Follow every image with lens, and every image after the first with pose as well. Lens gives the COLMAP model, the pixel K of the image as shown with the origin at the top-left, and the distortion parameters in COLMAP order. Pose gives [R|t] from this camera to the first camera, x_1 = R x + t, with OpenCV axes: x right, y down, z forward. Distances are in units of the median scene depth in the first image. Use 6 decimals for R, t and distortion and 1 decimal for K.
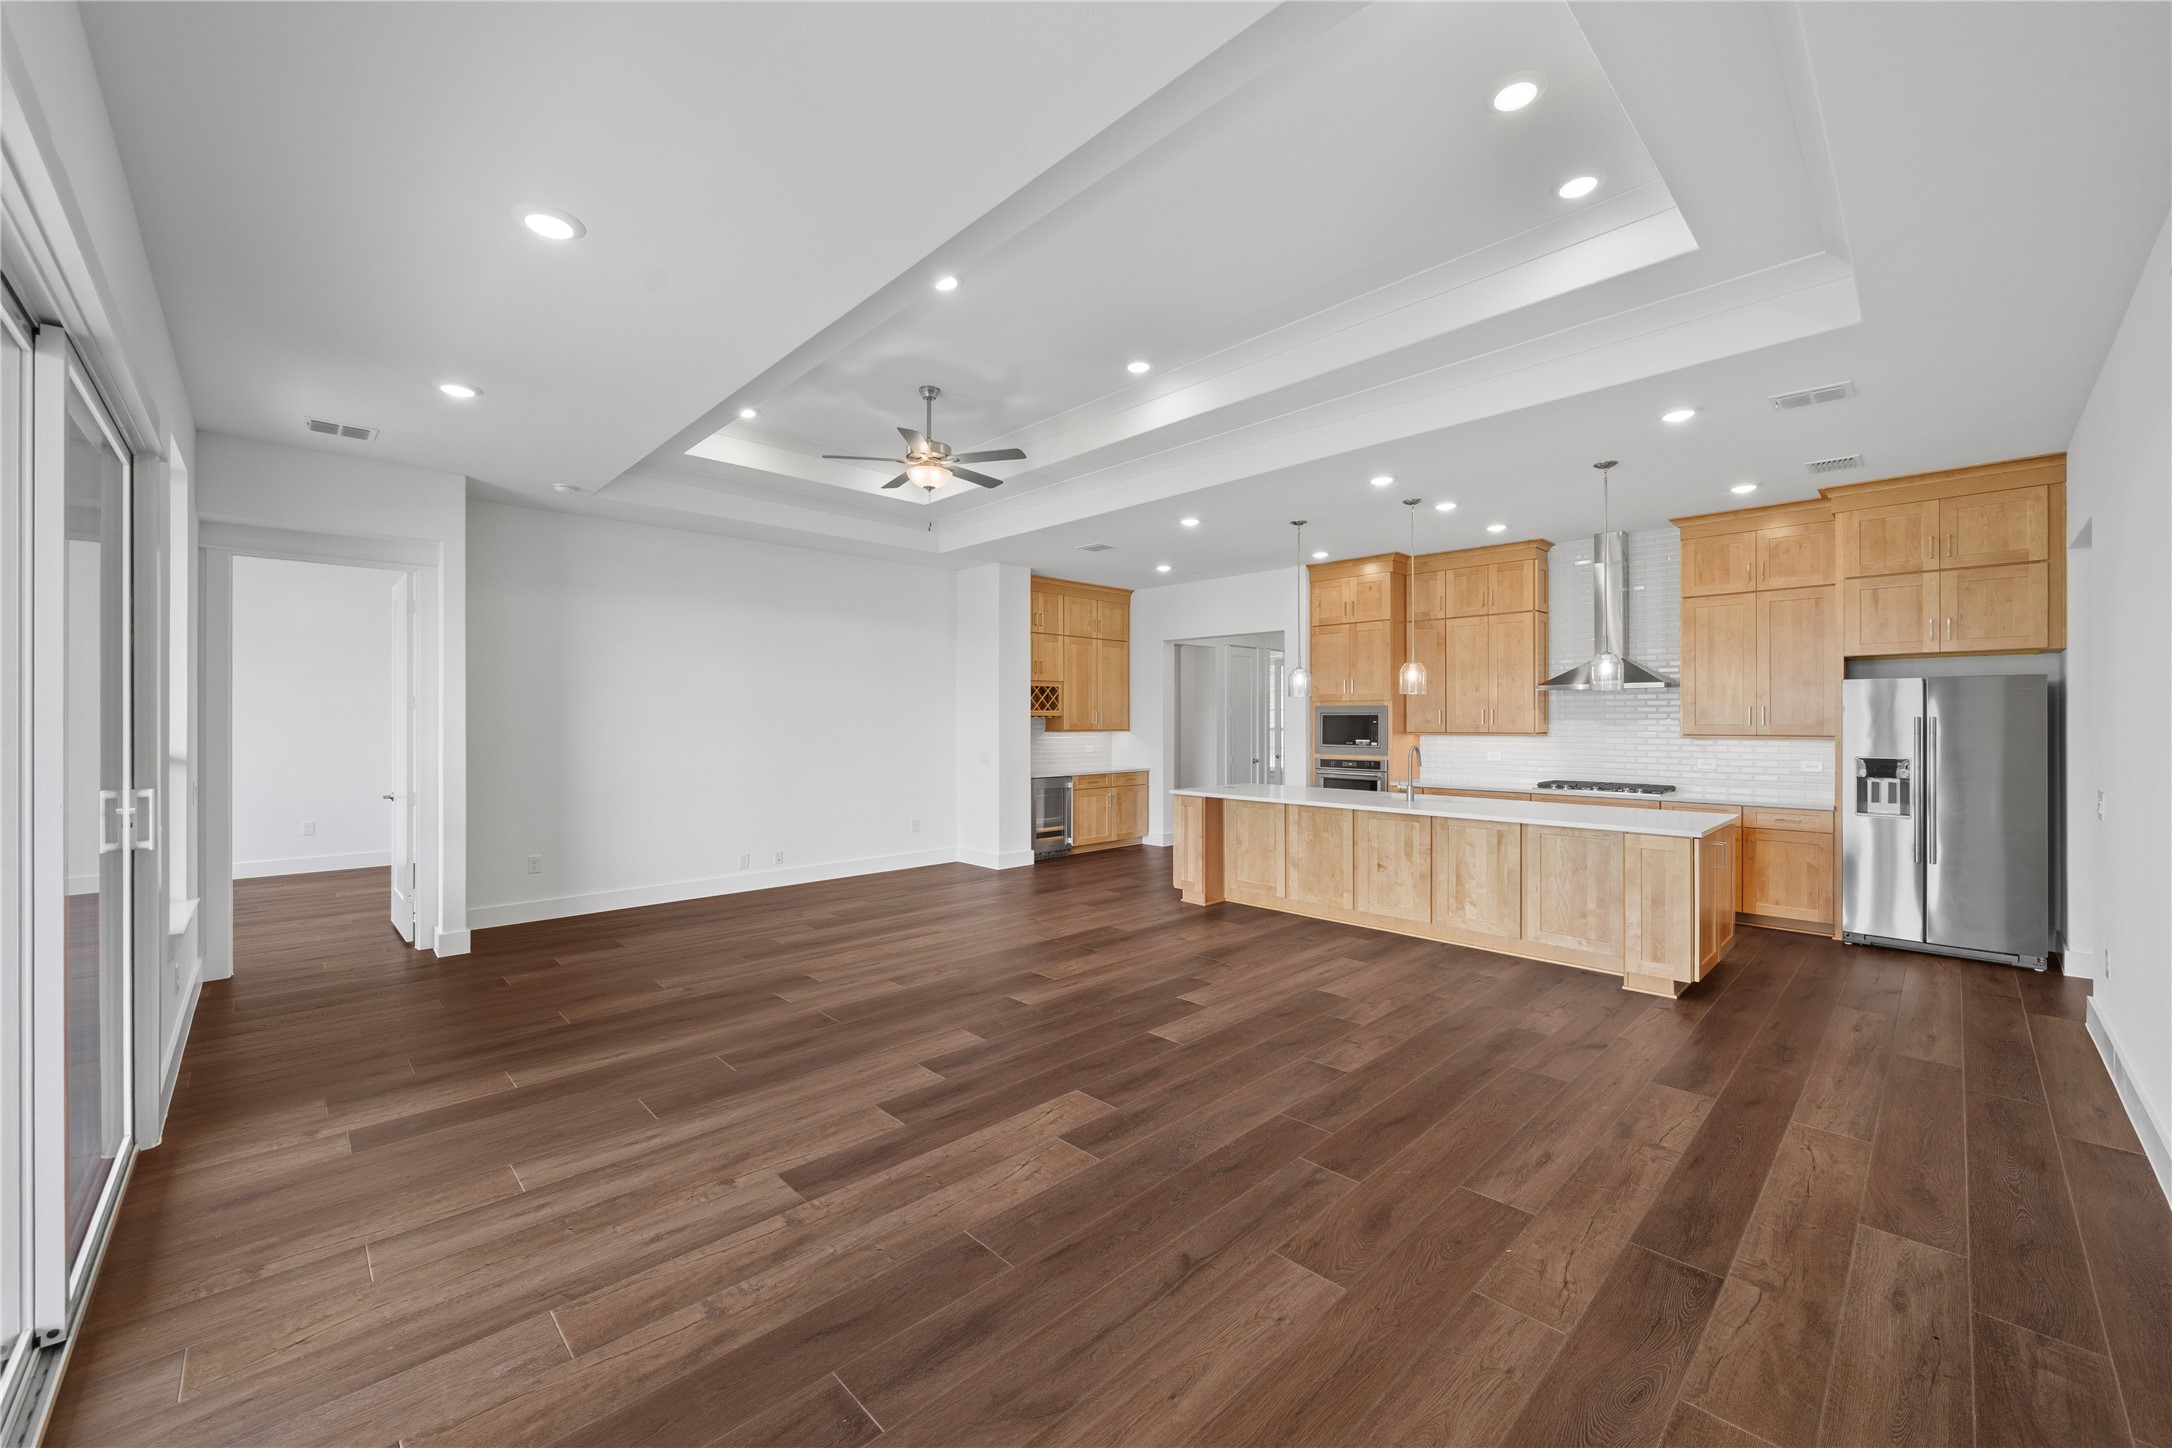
lens RADIAL K [[846.1, 0, 1075.2], [0, 846.1, 724.6], [0, 0, 1]] dist [-0.003289, 0.000340]
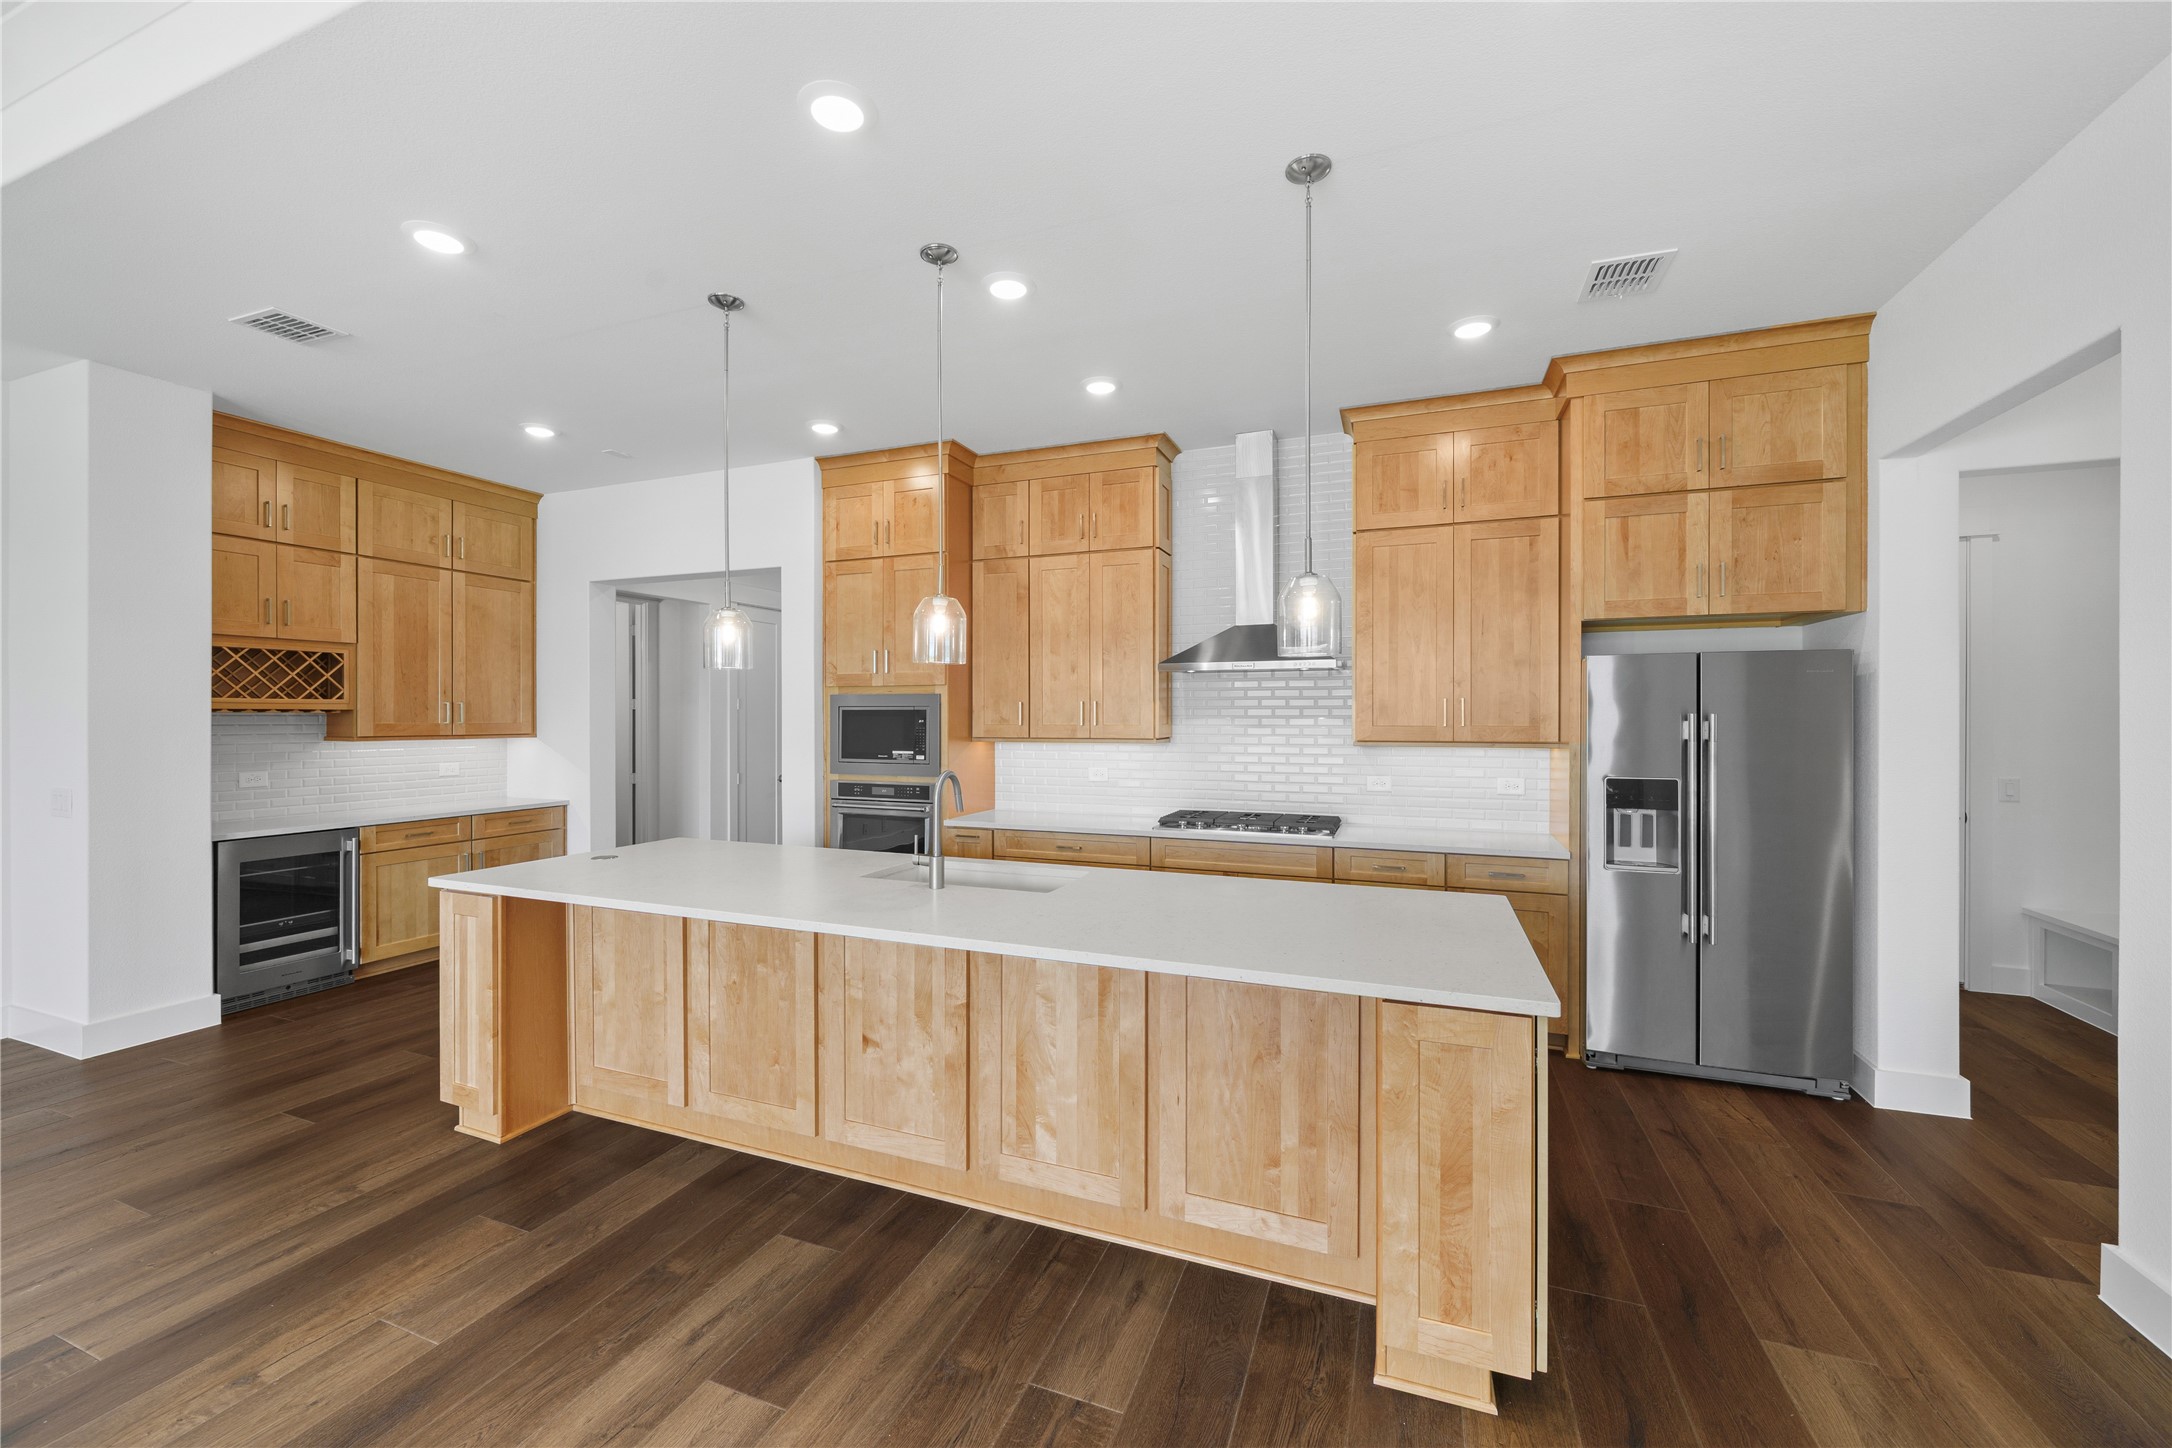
lens RADIAL K [[846.1, 0, 1081.7], [0, 846.1, 725.1], [0, 0, 1]] dist [-0.003289, 0.000340]
pose [[0.907373, -0.002675, 0.420317, 0.298481], [0.001008, 0.999991, 0.004190, -0.003993], [-0.420324, -0.003378, 0.907368, 0.588794]]
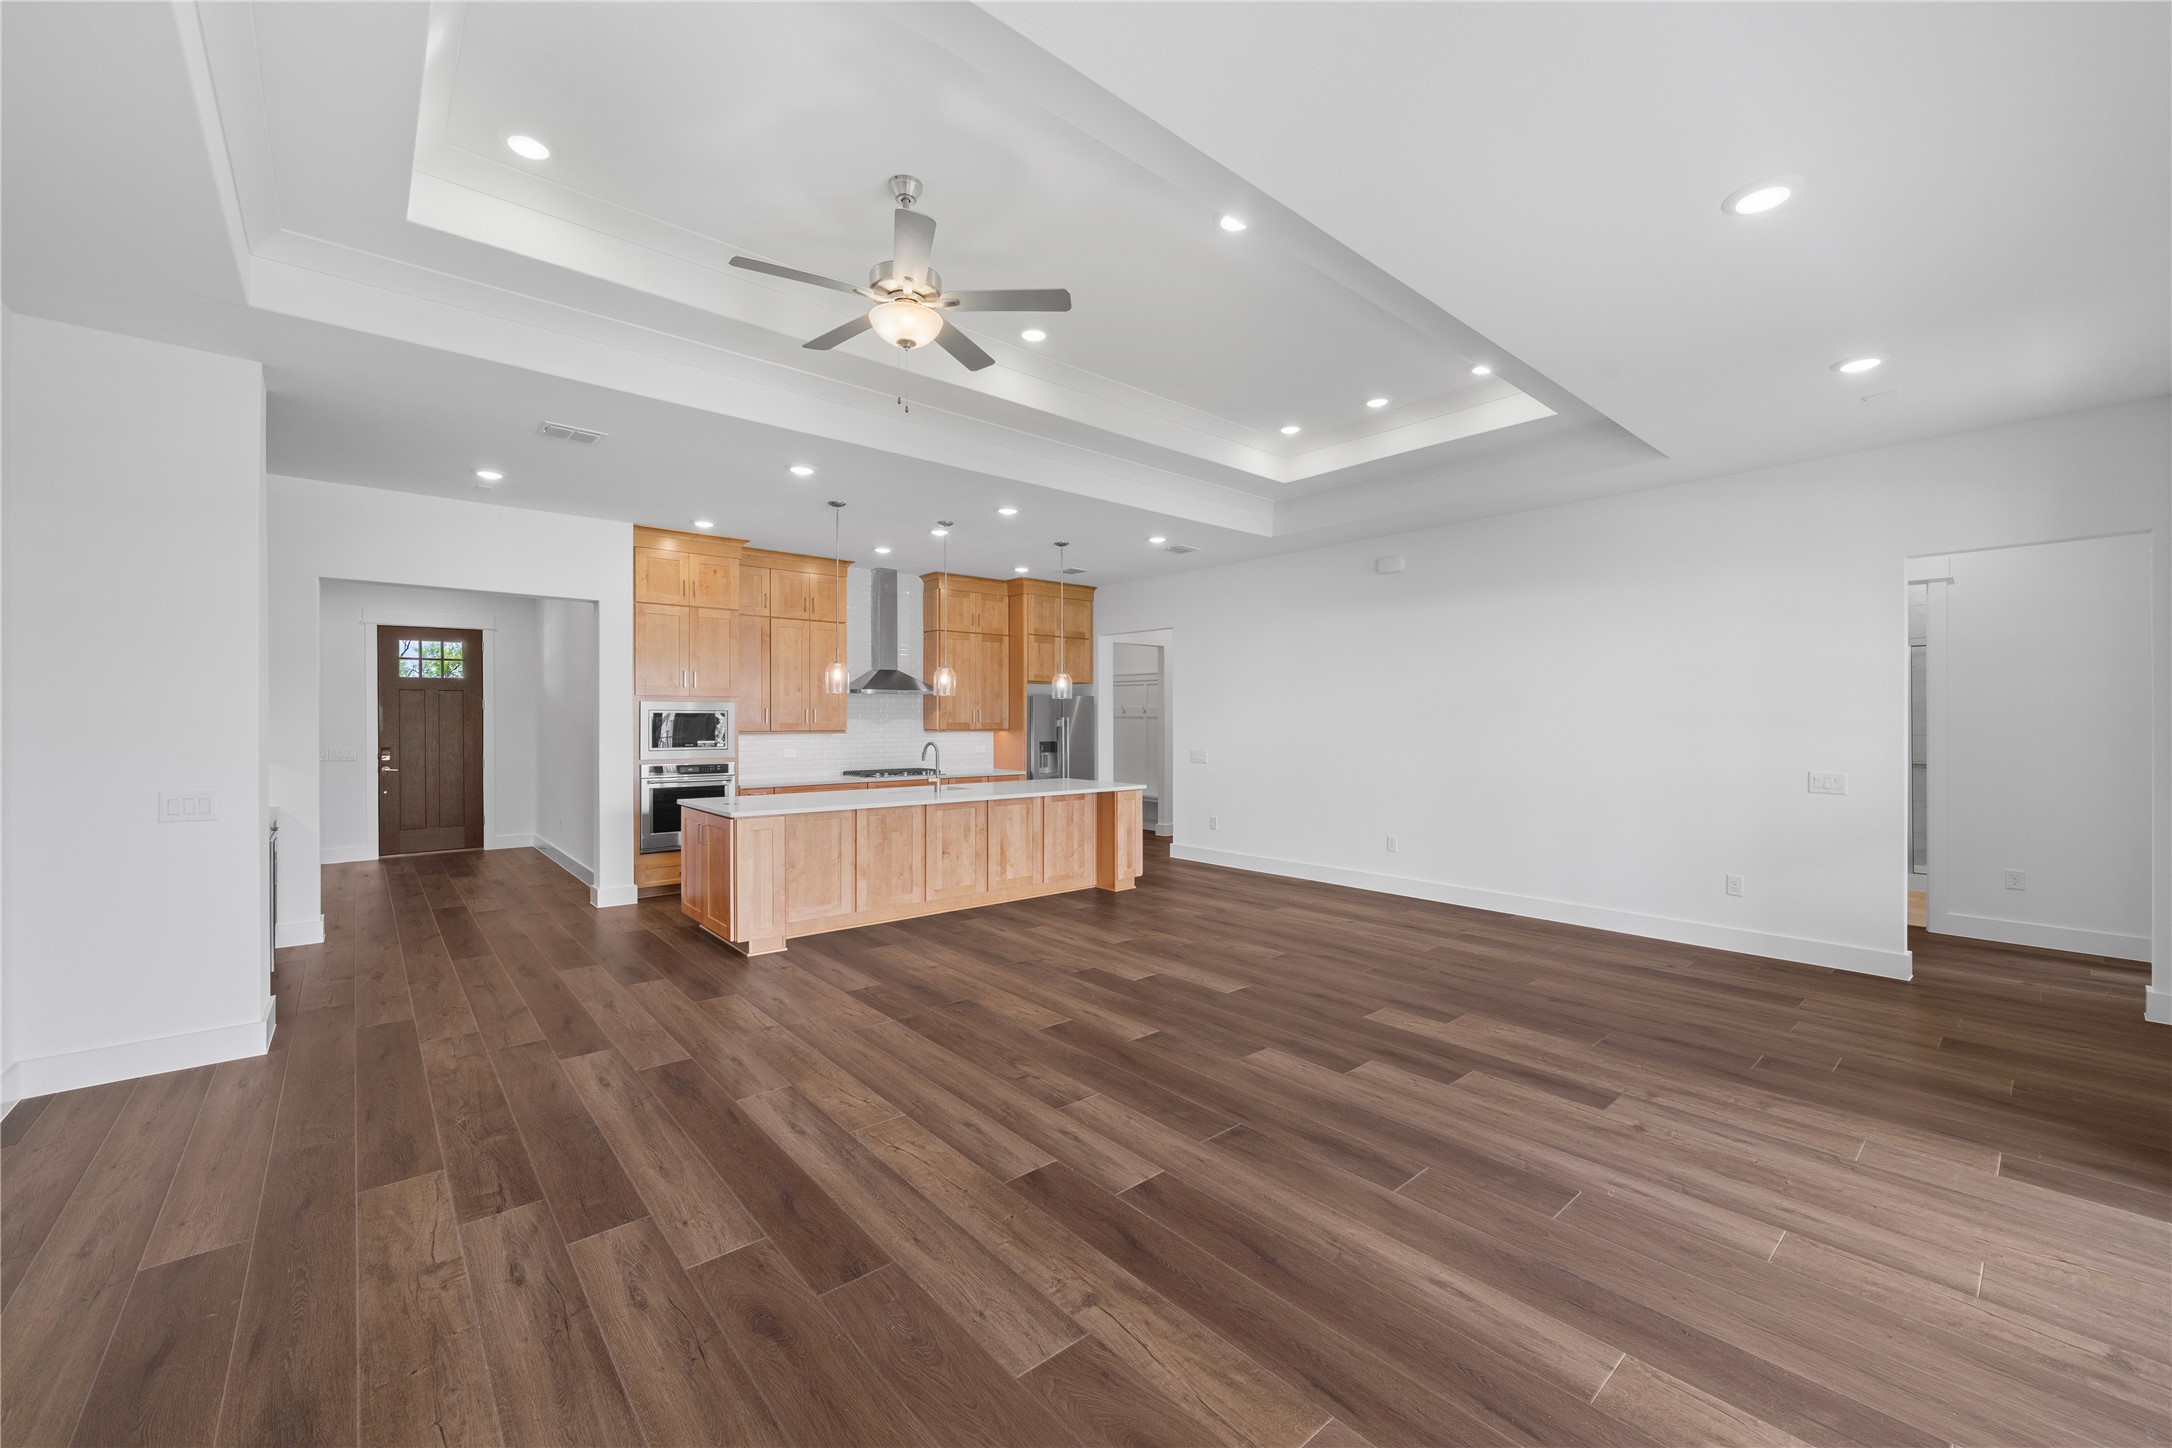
lens RADIAL K [[846.1, 0, 1083.9], [0, 846.1, 726.0], [0, 0, 1]] dist [-0.003289, 0.000340]
pose [[0.051282, -0.007404, 0.998657, -0.778512], [0.002735, 0.999970, 0.007273, -0.004323], [-0.998680, 0.002358, 0.051300, 0.831105]]
